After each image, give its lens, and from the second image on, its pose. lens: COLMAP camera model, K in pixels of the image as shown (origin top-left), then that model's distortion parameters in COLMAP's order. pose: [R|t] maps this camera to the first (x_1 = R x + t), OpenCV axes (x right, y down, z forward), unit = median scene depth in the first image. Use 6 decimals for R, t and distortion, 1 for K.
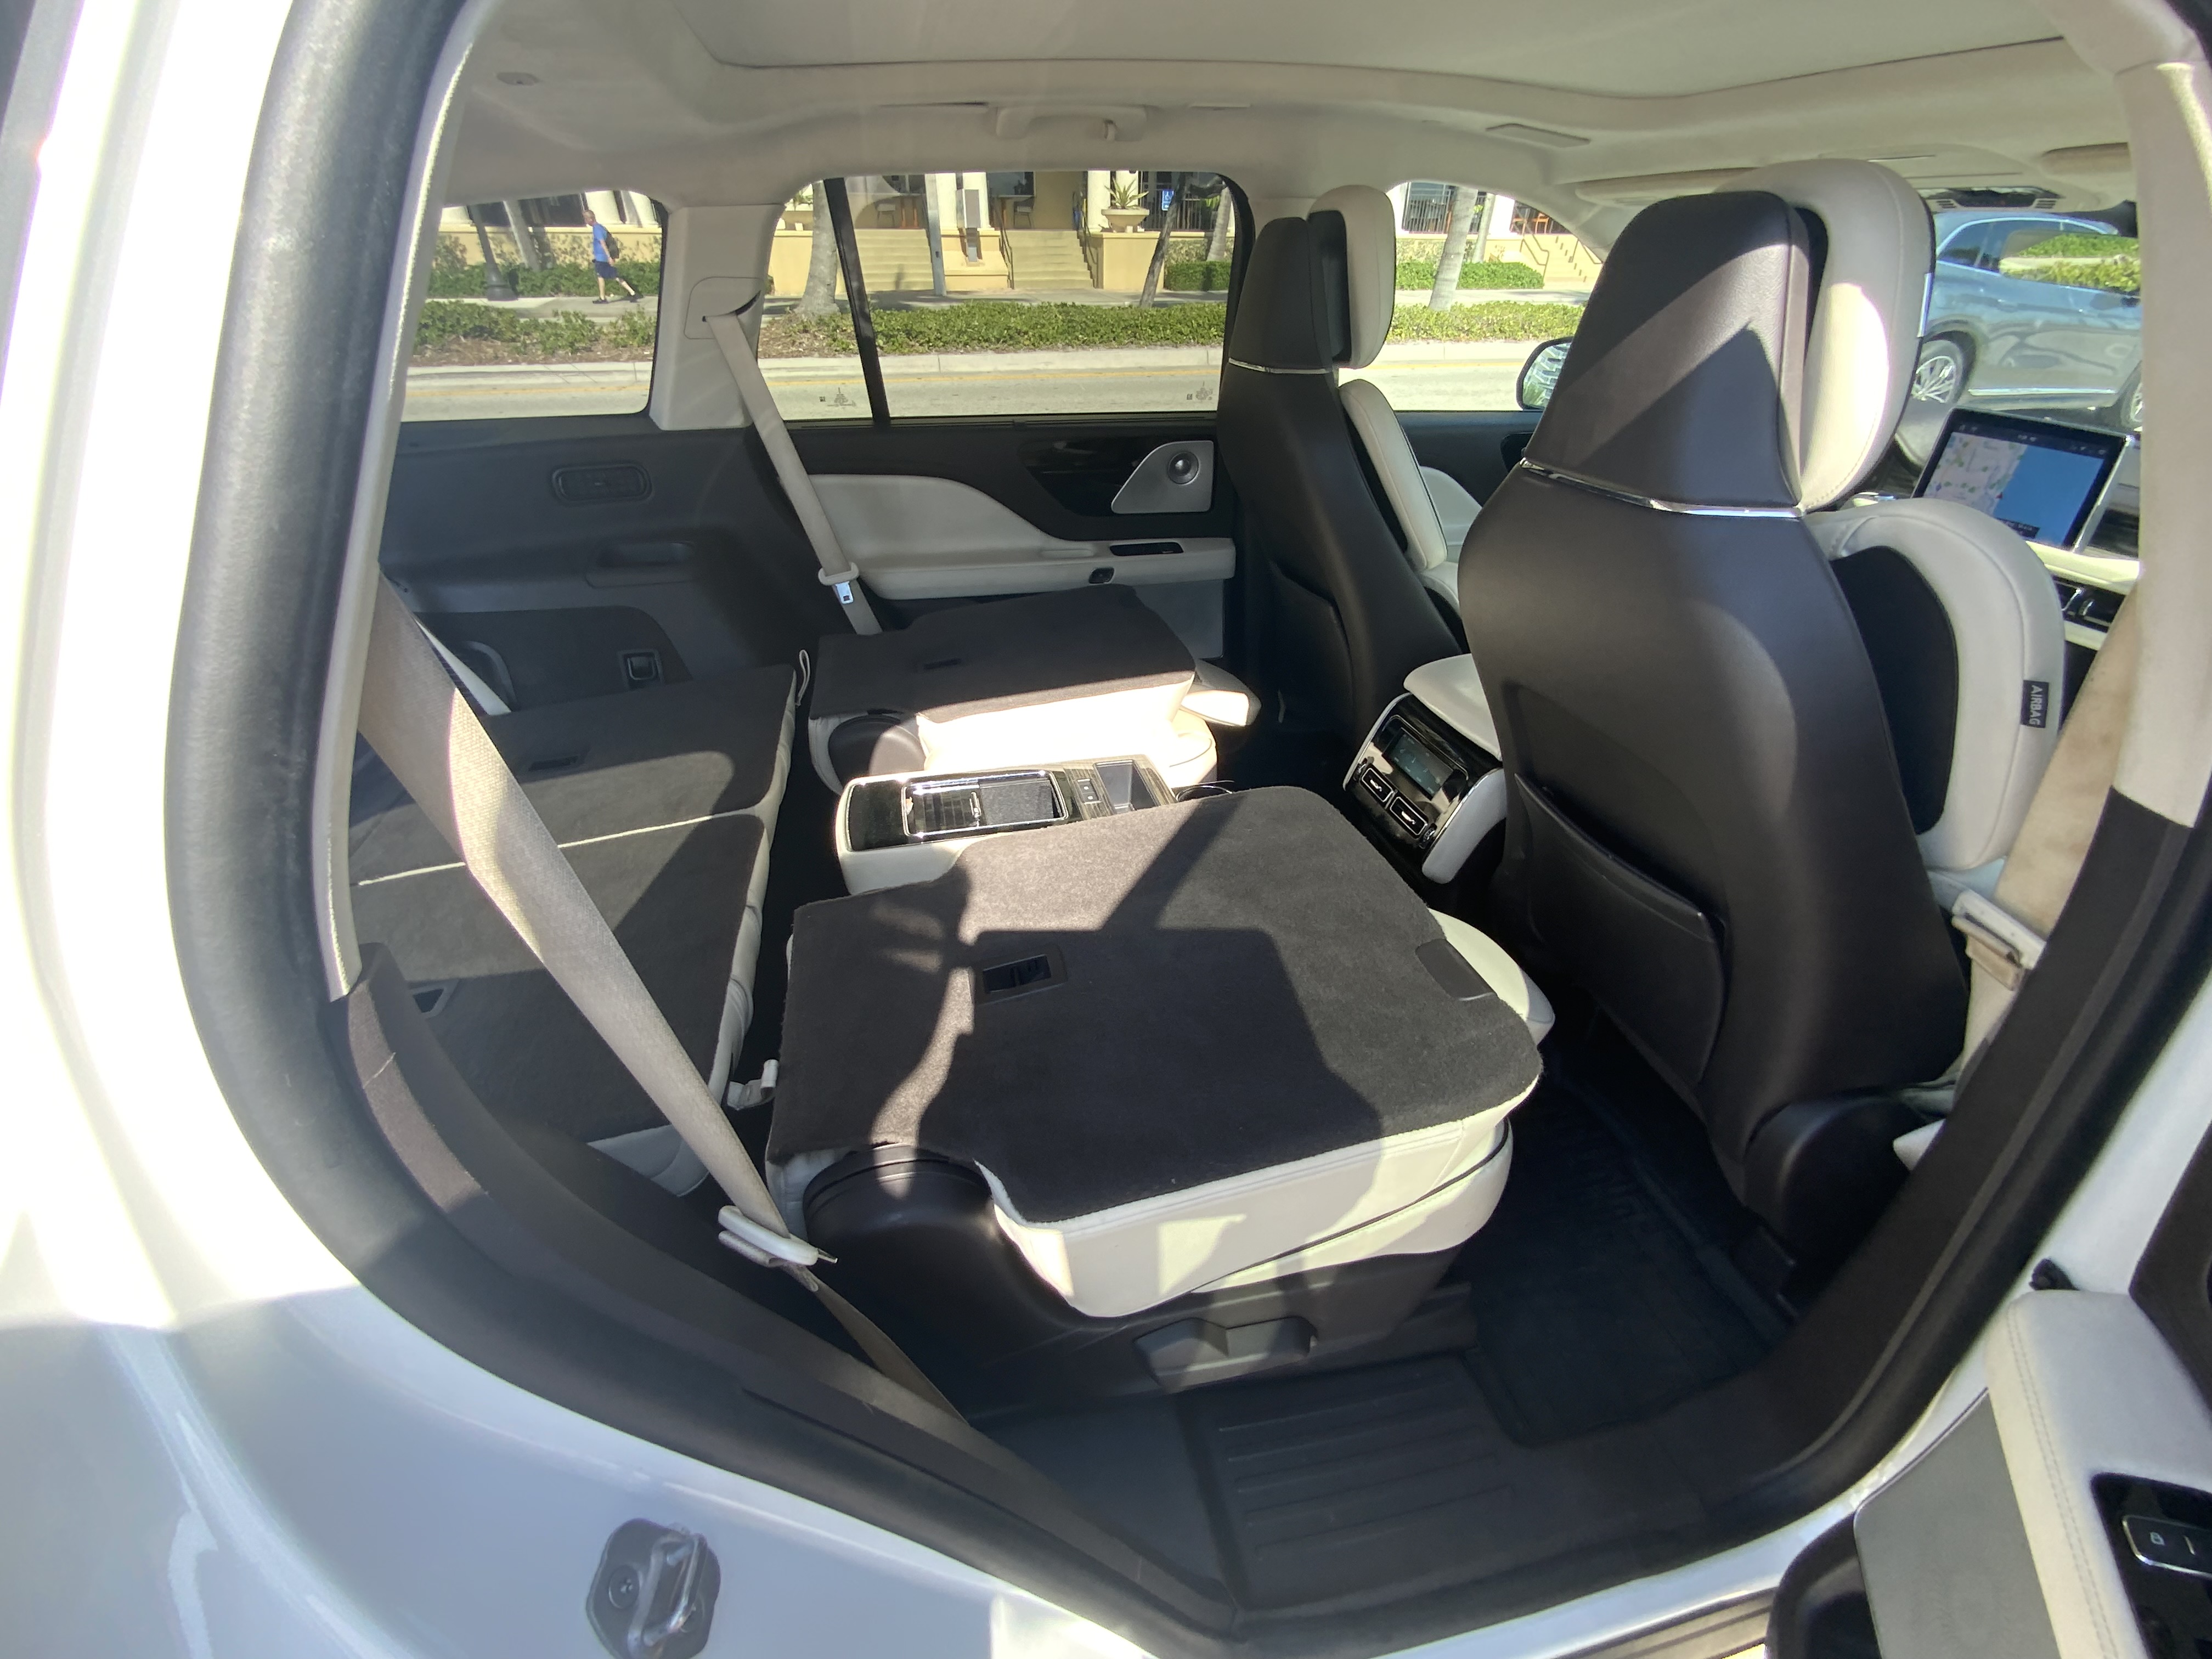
lens RADIAL K [[926.5, 0, 1098.2], [0, 926.5, 828.0], [0, 0, 1]] dist [0.005780, -0.005844]
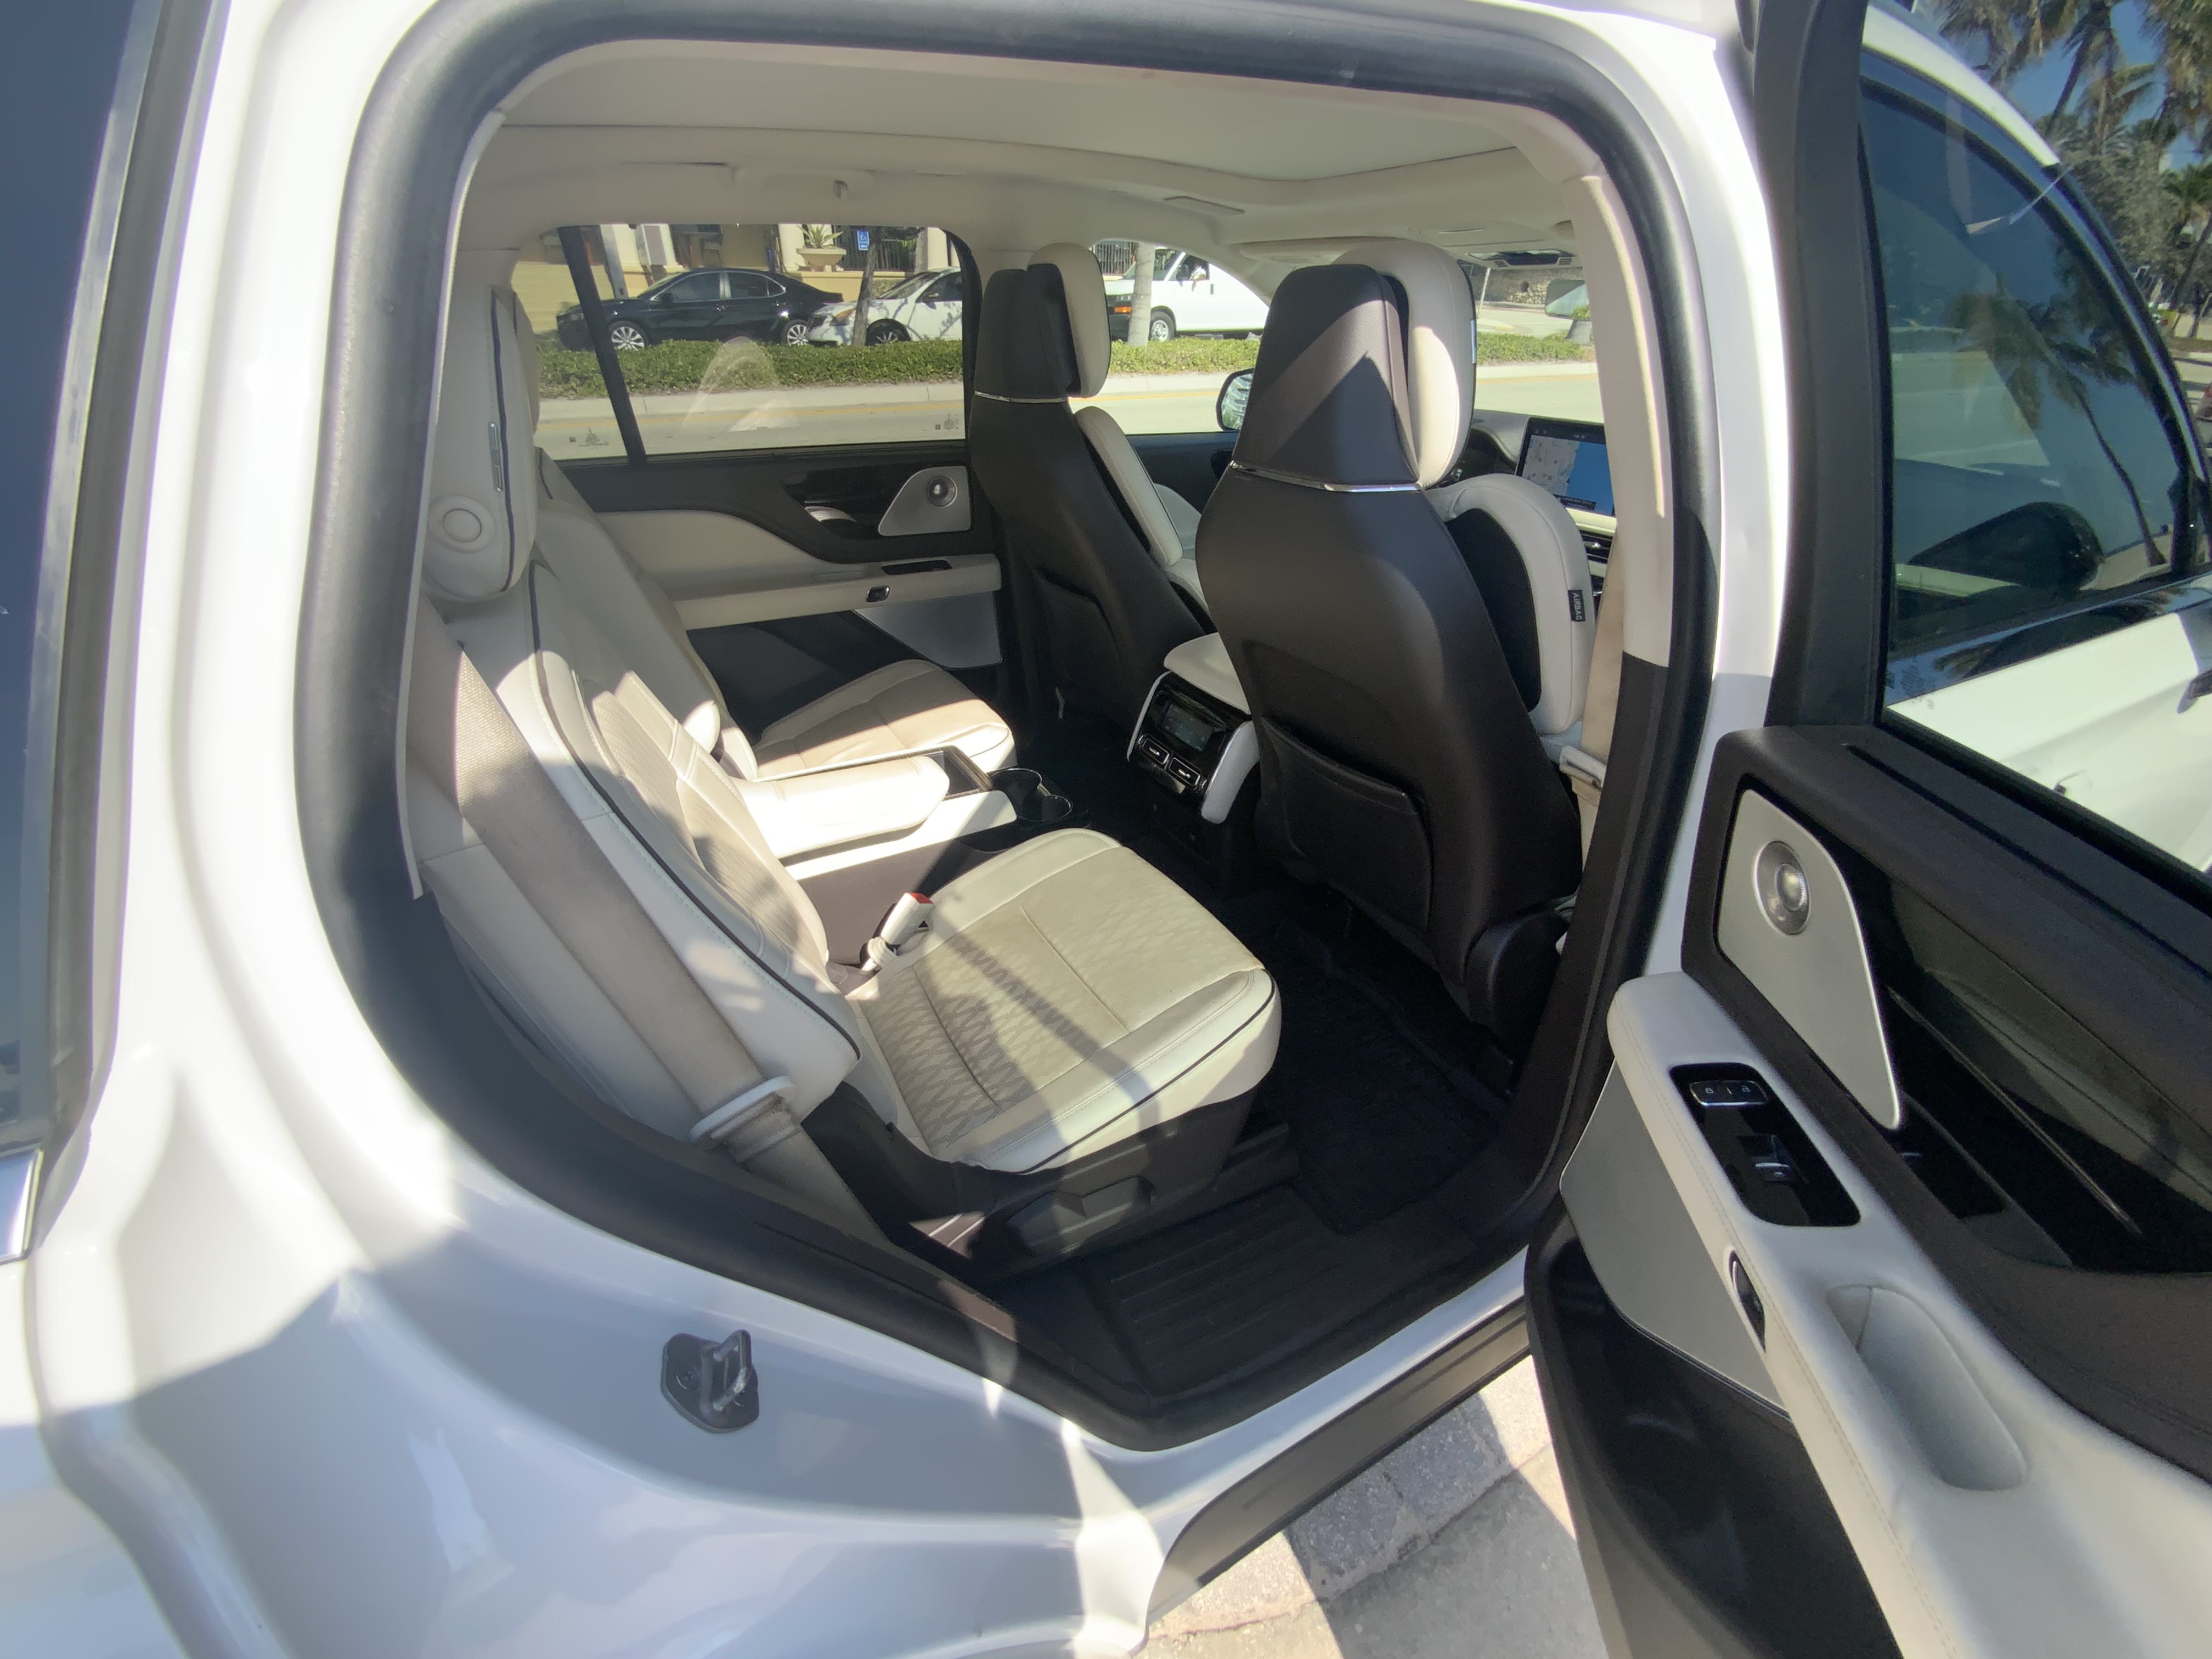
lens RADIAL K [[926.5, 0, 1105.9], [0, 926.5, 831.9], [0, 0, 1]] dist [0.005780, -0.005844]
pose [[0.960551, -0.135634, 0.242786, -0.055111], [0.142357, 0.989762, -0.010281, 0.059733], [-0.238906, 0.044437, 0.970025, -0.110092]]
